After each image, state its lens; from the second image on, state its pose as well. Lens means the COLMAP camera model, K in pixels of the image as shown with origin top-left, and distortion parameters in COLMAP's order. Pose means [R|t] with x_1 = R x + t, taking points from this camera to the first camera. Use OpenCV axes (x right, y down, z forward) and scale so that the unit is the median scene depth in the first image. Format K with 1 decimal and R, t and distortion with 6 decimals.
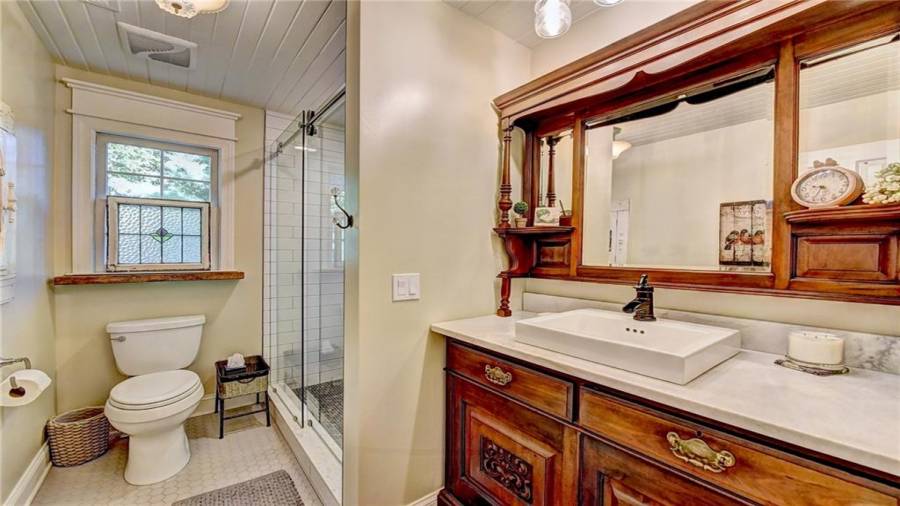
lens RADIAL K [[356.9, 0, 450.1], [0, 356.9, 252.2], [0, 0, 1]] dist [-0.010319, -0.000806]
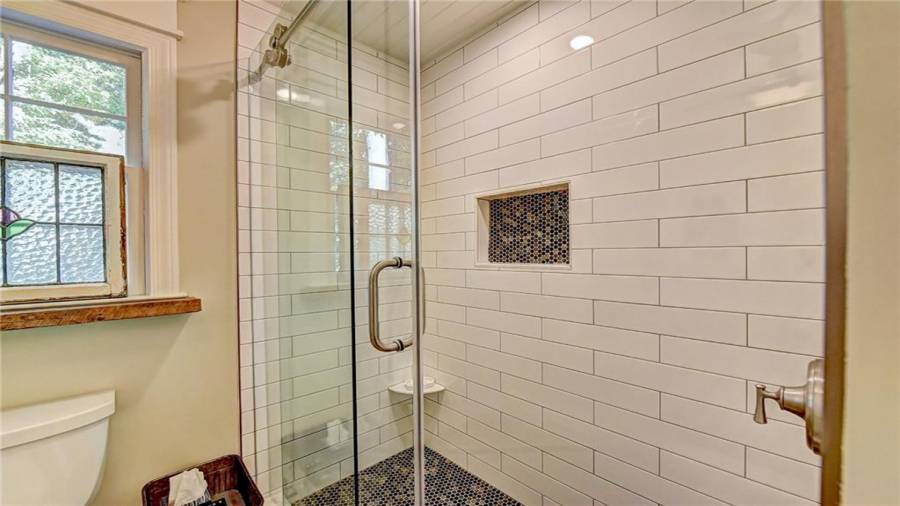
lens RADIAL K [[356.9, 0, 450.6], [0, 356.9, 255.4], [0, 0, 1]] dist [-0.010319, -0.000806]
pose [[0.994634, -0.015163, 0.102339, -0.283055], [0.014649, 0.999876, 0.005764, -0.001923], [-0.102414, -0.004234, 0.994733, 0.473423]]
